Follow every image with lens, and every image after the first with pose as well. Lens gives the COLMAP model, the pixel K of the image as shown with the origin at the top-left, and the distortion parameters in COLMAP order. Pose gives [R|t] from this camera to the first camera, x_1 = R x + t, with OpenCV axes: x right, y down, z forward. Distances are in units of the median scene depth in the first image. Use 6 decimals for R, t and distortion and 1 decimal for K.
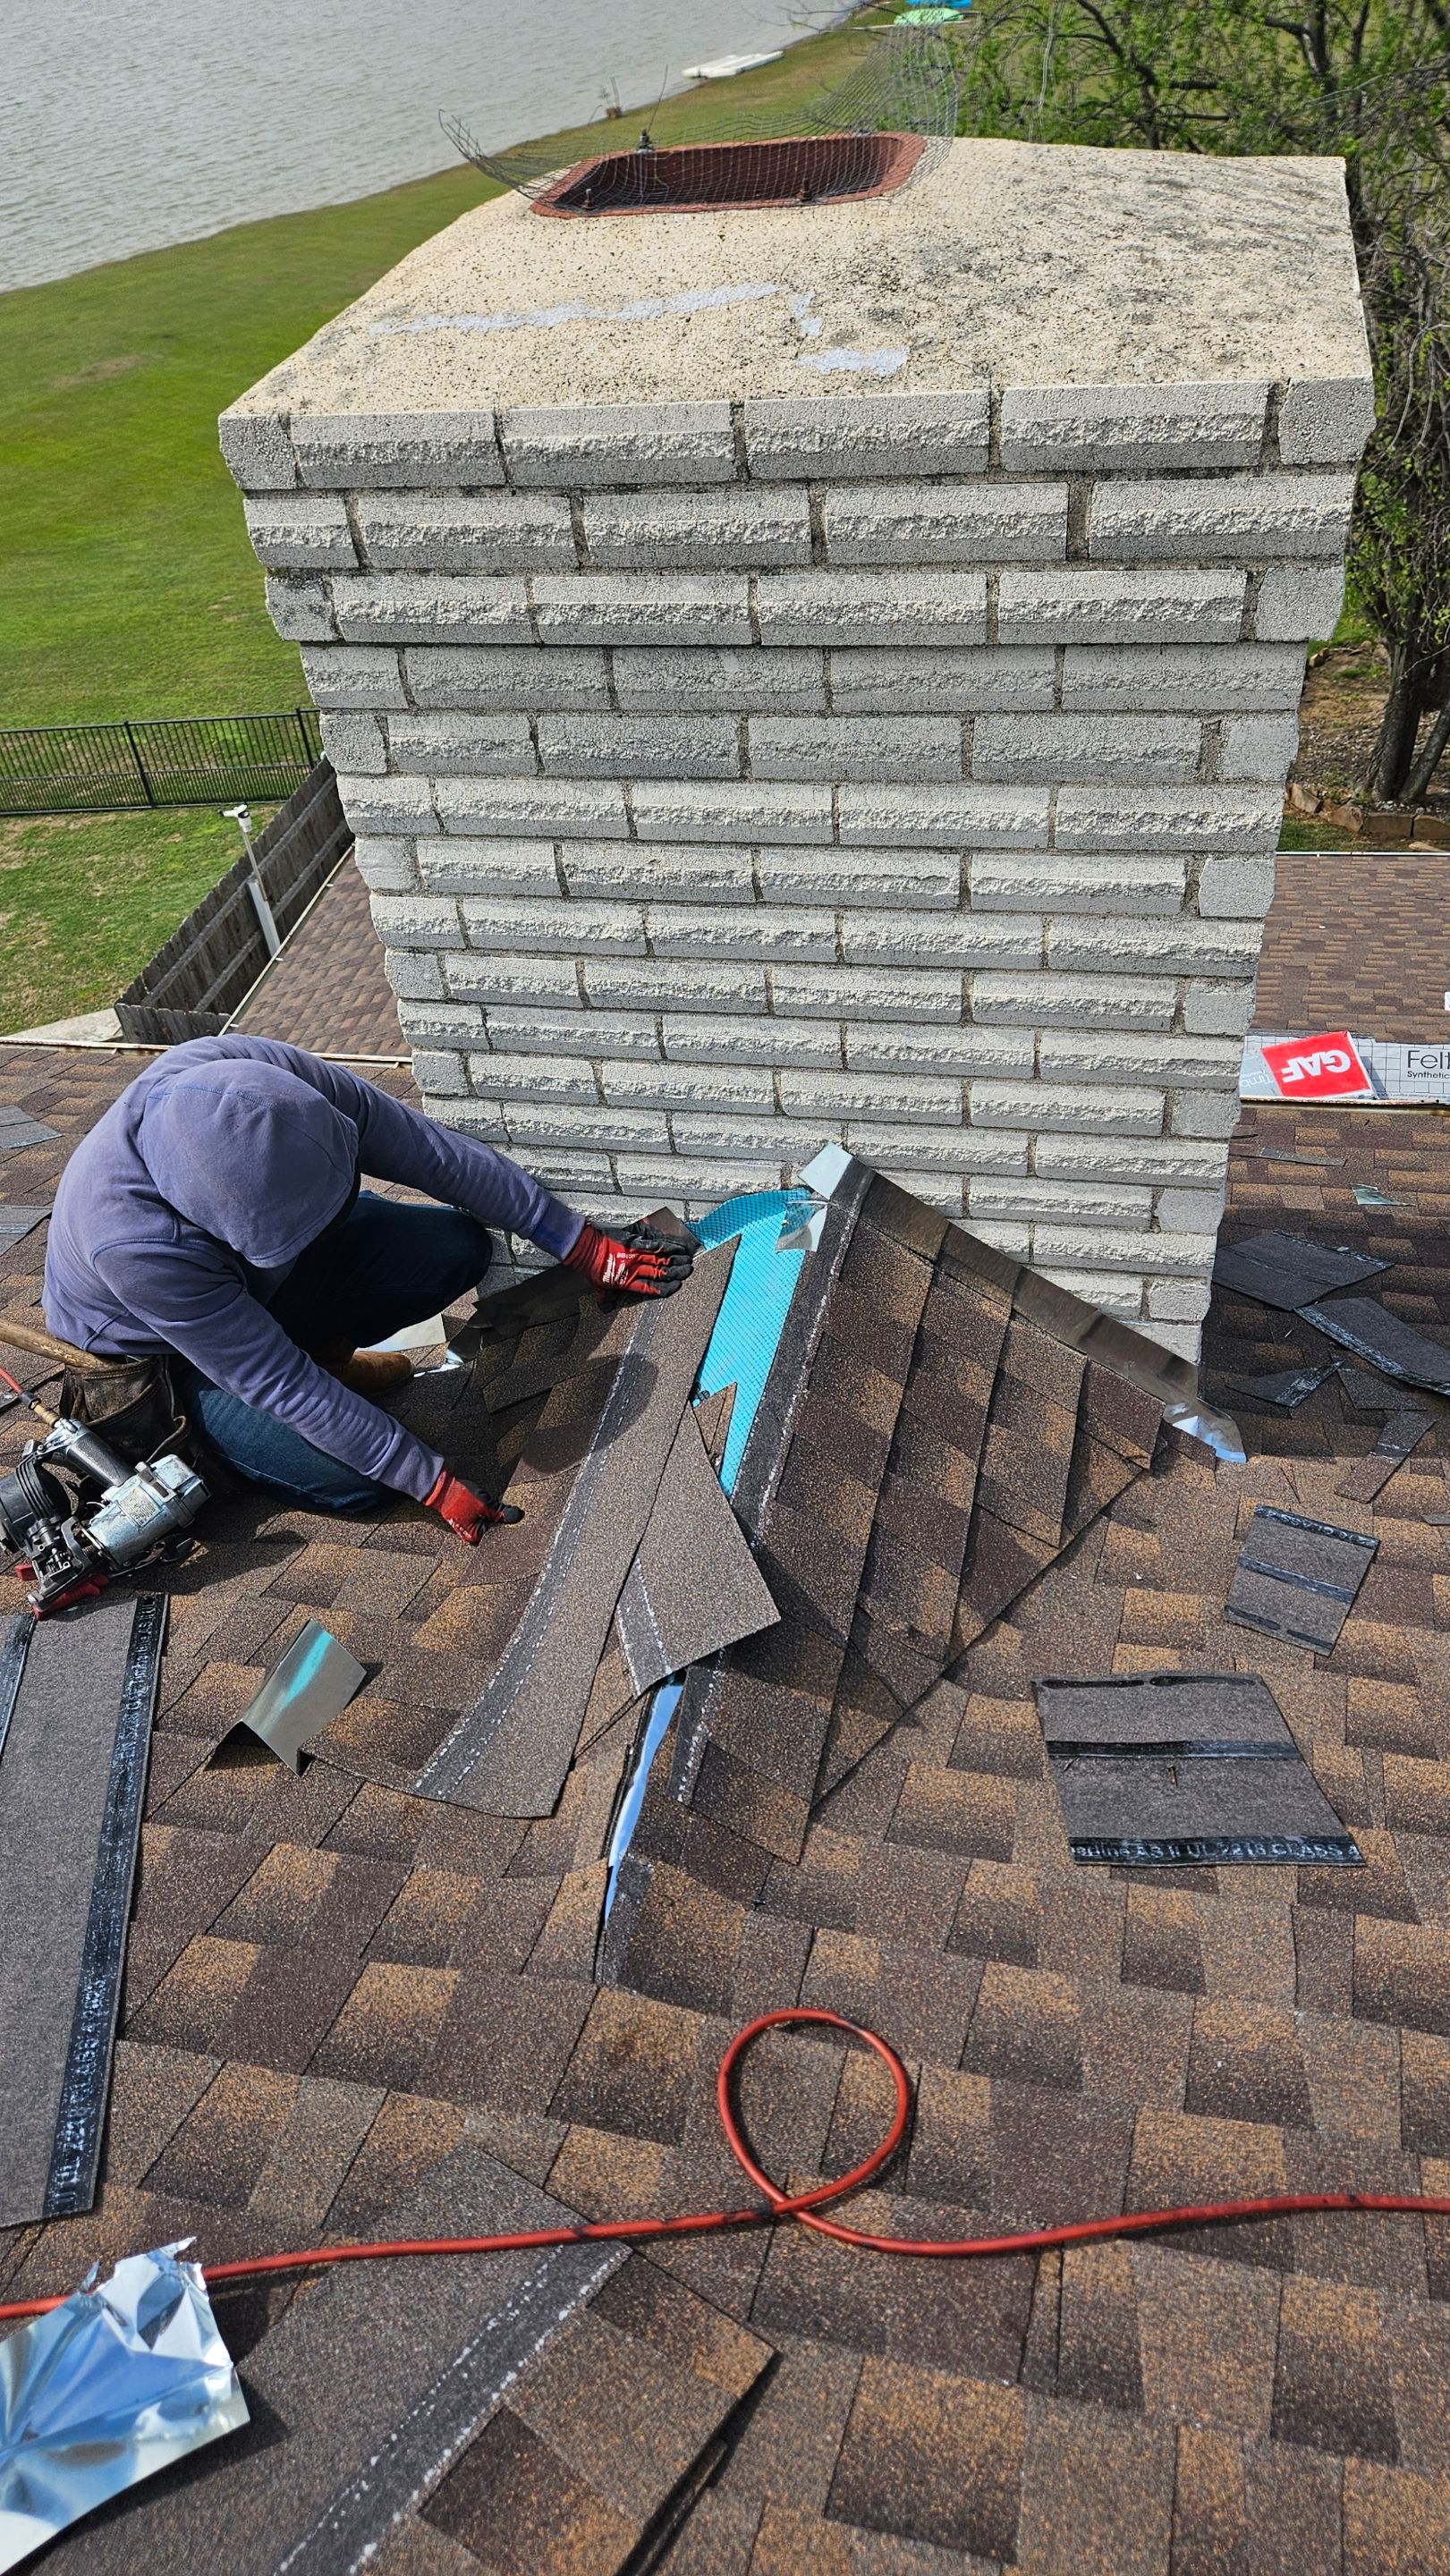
lens RADIAL K [[1869.0, 0, 722.4], [0, 1869.0, 1248.9], [0, 0, 1]] dist [0.096721, -0.117224]
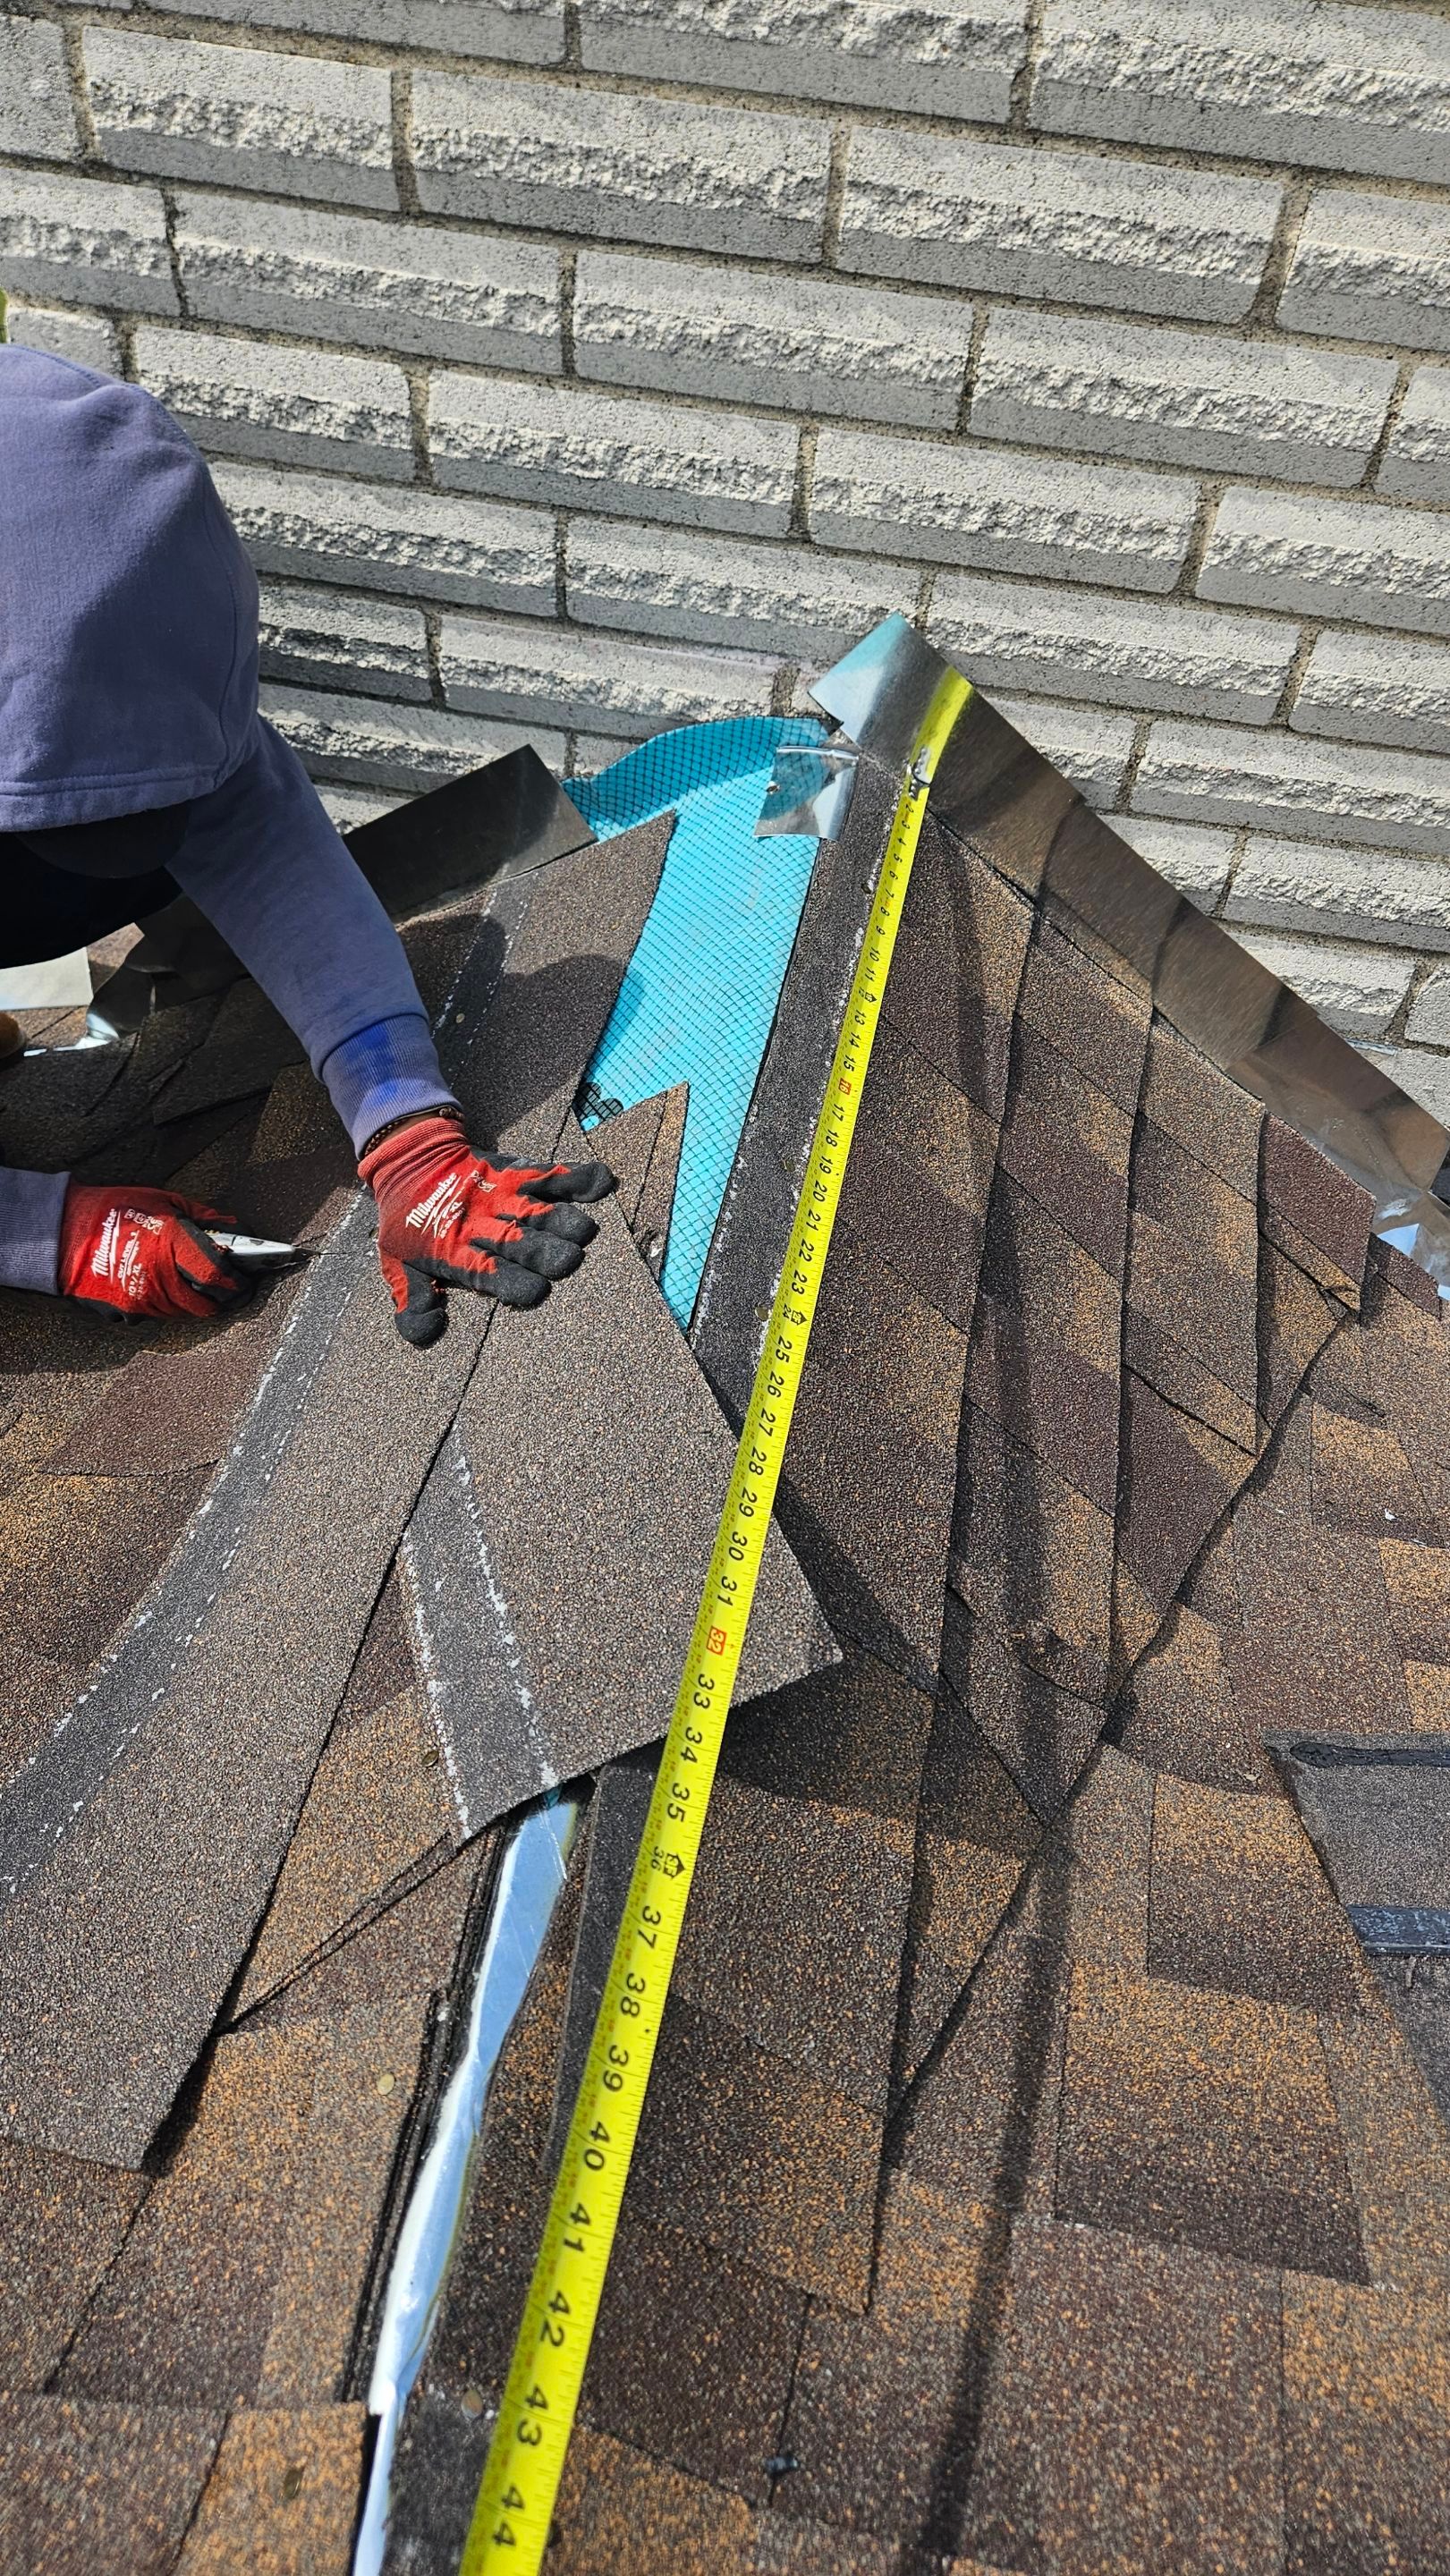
lens RADIAL K [[1869.0, 0, 722.4], [0, 1869.0, 1248.9], [0, 0, 1]] dist [0.096721, -0.117224]
pose [[0.987236, 0.069286, 0.143402, -0.046102], [-0.084790, 0.990852, 0.104993, 0.060420], [-0.134815, -0.115811, 0.984080, 0.514295]]
